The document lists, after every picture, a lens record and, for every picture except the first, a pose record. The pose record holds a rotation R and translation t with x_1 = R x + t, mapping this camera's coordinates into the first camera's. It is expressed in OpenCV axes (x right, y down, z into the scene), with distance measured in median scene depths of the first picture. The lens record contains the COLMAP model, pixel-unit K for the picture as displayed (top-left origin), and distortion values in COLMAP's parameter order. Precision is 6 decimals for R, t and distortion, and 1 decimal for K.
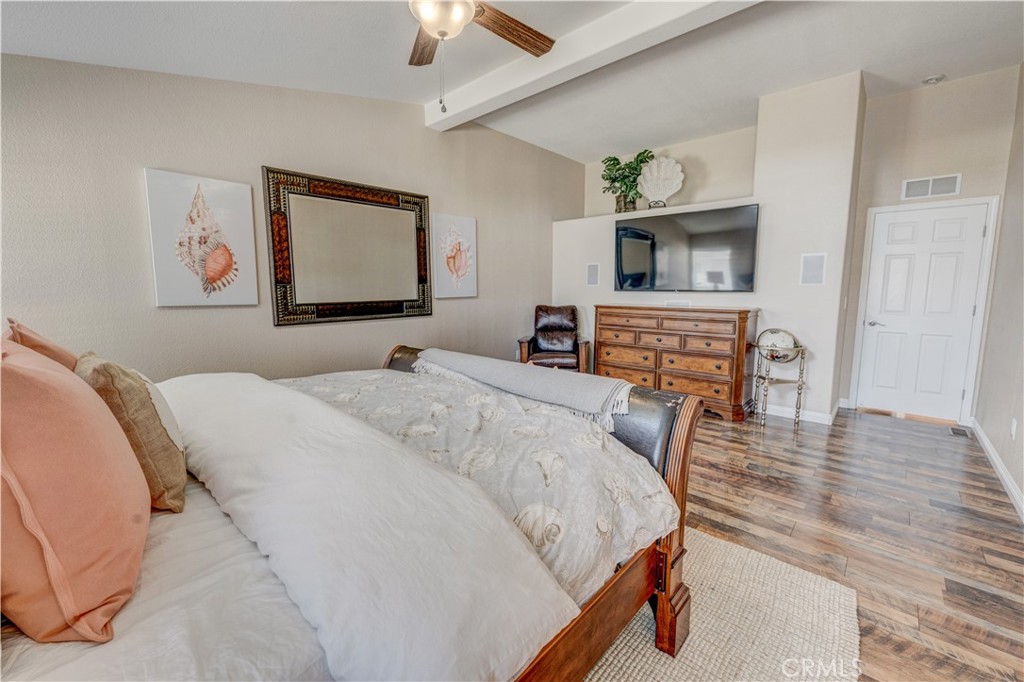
lens RADIAL K [[407.8, 0, 507.6], [0, 407.8, 341.3], [0, 0, 1]] dist [-0.005637, -0.000605]
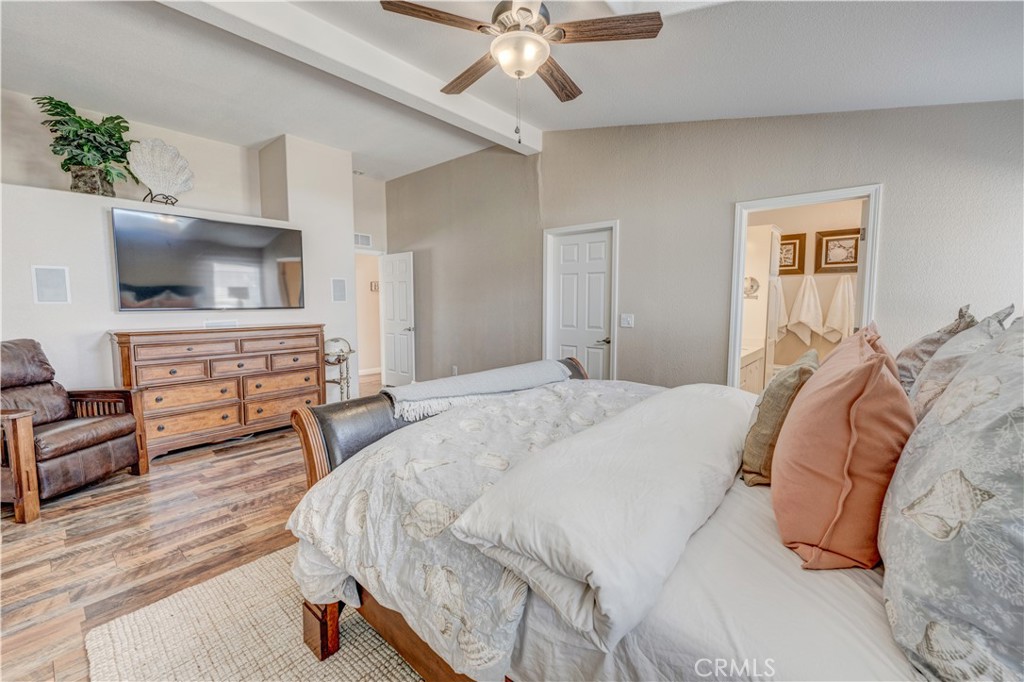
lens RADIAL K [[407.8, 0, 506.6], [0, 407.8, 333.4], [0, 0, 1]] dist [-0.005637, -0.000605]
pose [[-0.031853, -0.079377, 0.996336, -0.498335], [0.132393, 0.987723, 0.082924, -0.066964], [-0.990685, 0.134549, -0.020953, 0.449847]]
